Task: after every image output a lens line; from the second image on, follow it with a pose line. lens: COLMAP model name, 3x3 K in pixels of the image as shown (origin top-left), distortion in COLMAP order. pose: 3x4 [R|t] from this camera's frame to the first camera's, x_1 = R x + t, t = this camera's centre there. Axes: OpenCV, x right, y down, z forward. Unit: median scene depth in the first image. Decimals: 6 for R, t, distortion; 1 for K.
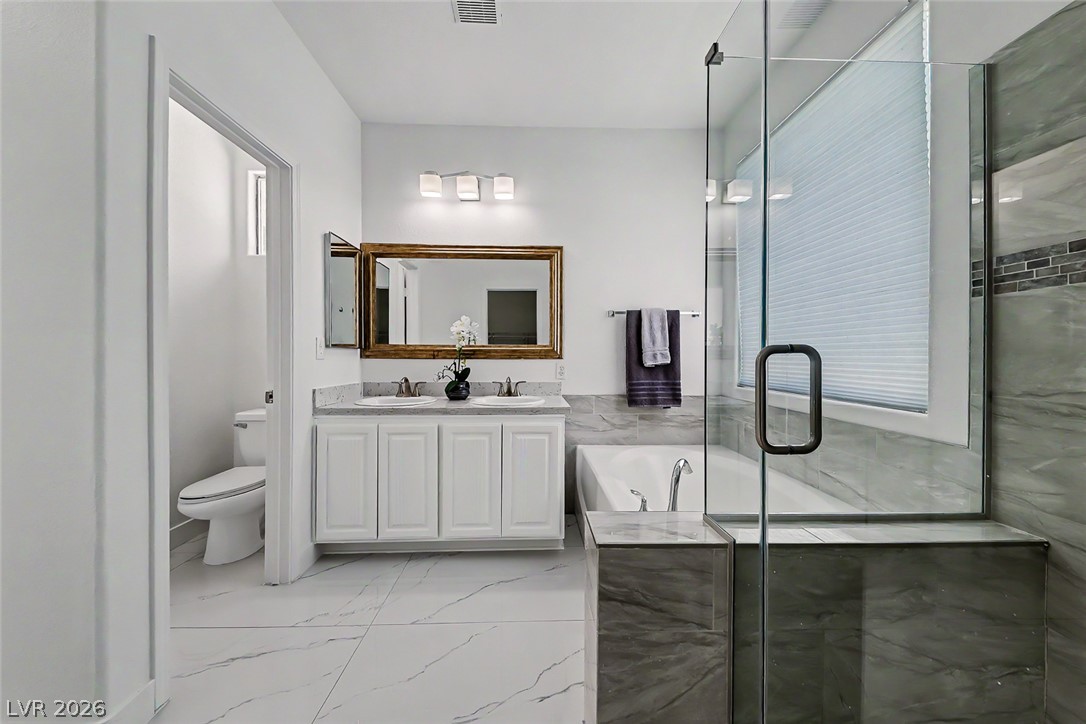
lens RADIAL K [[374.8, 0, 538.2], [0, 374.8, 356.2], [0, 0, 1]] dist [0.007247, -0.000970]
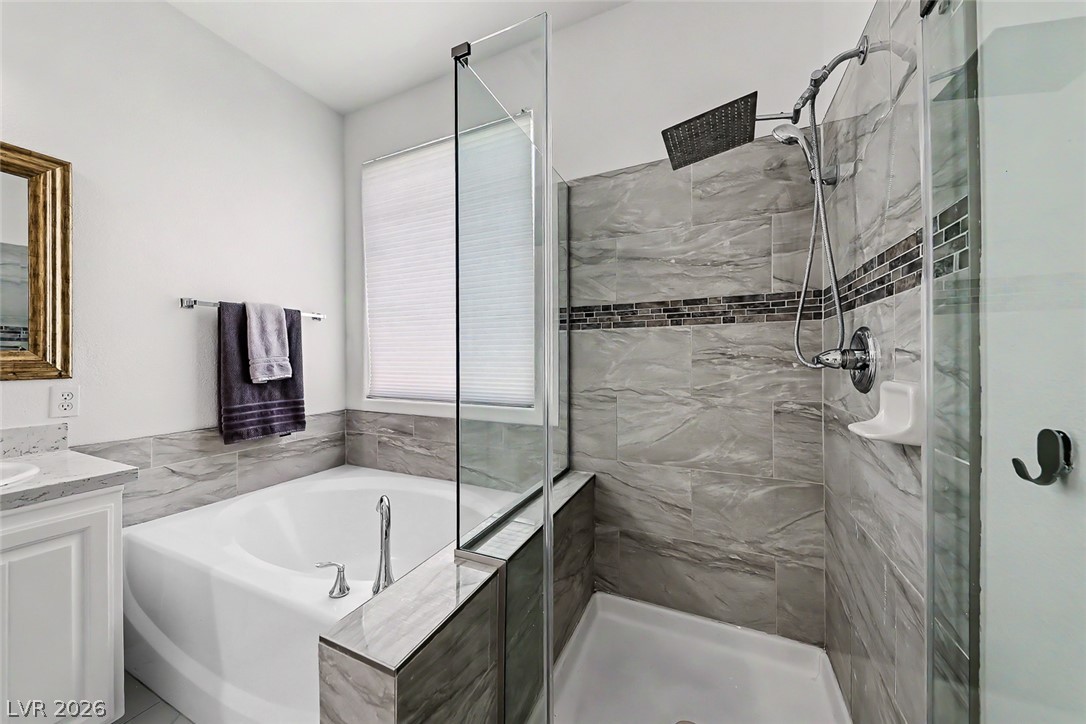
lens RADIAL K [[374.8, 0, 544.3], [0, 374.8, 357.7], [0, 0, 1]] dist [0.007247, -0.000970]
pose [[0.432444, -0.000179, 0.901661, -0.127701], [0.003356, 0.999993, -0.001411, -0.019148], [-0.901654, 0.003636, 0.432442, 0.182149]]
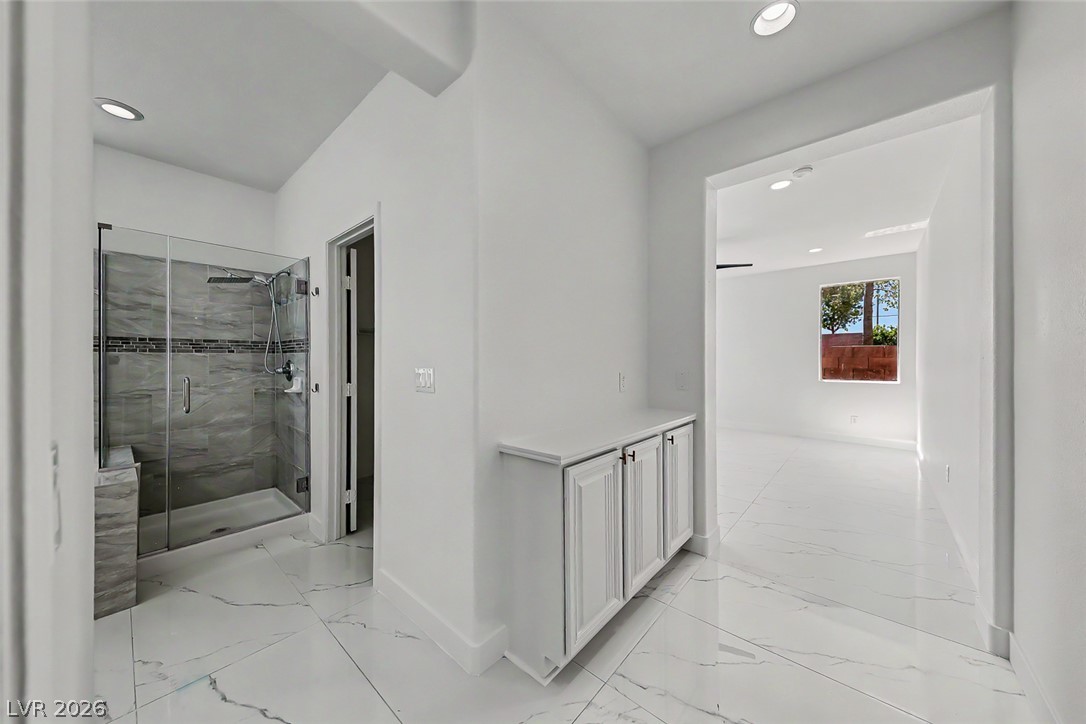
lens RADIAL K [[374.8, 0, 540.6], [0, 374.8, 361.9], [0, 0, 1]] dist [0.007247, -0.000970]
pose [[-0.734553, -0.001753, 0.678549, -1.064574], [-0.000475, 0.999998, 0.002069, -0.047856], [-0.678551, 0.001198, -0.734552, 0.396854]]
